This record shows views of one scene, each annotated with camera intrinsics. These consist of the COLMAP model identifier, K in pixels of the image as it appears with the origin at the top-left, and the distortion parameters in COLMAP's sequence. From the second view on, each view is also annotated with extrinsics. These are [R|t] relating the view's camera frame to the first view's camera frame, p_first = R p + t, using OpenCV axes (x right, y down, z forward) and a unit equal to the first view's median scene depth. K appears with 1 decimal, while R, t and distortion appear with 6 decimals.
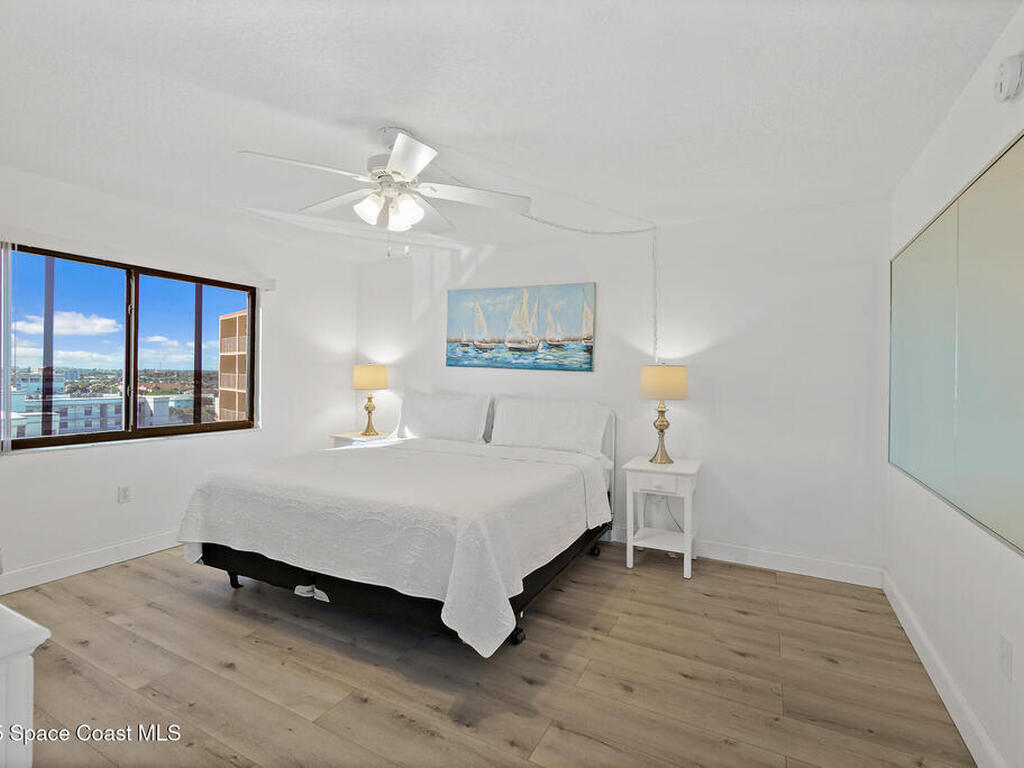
lens RADIAL K [[506.8, 0, 503.6], [0, 506.8, 383.4], [0, 0, 1]] dist [-0.004932, -0.000783]
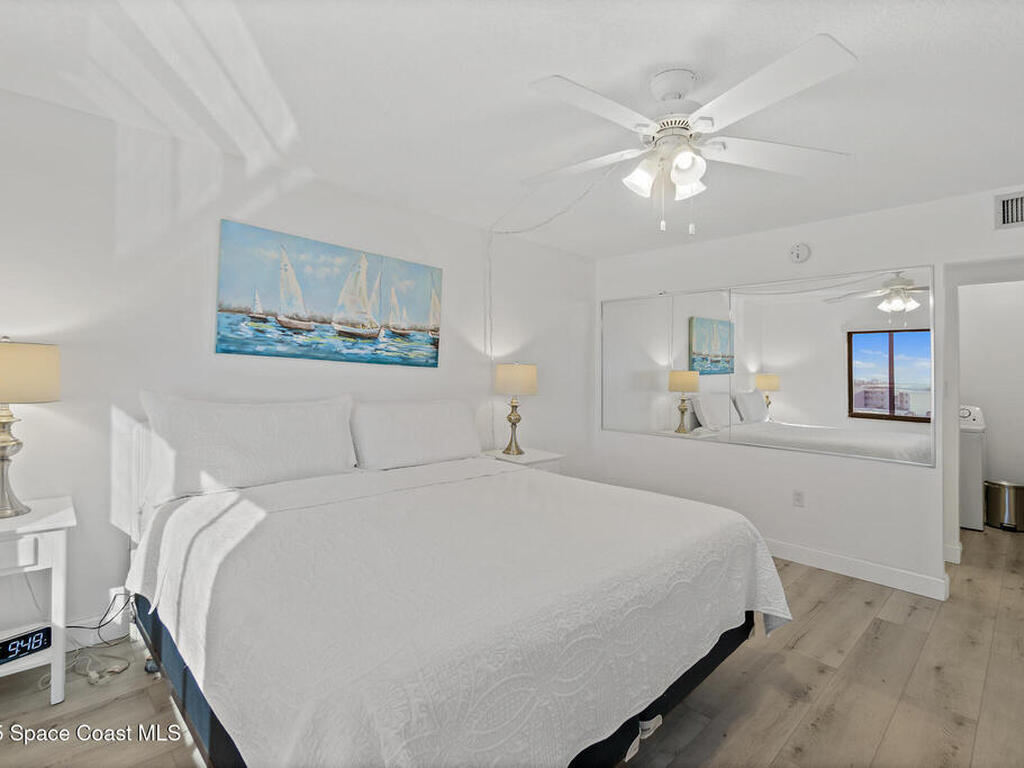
lens RADIAL K [[506.8, 0, 510.1], [0, 506.8, 367.1], [0, 0, 1]] dist [-0.004932, -0.000783]
pose [[0.301397, 0.007443, 0.953470, -0.601438], [-0.005754, 0.999966, -0.005987, -0.018253], [-0.953481, -0.003682, 0.301430, 0.572192]]
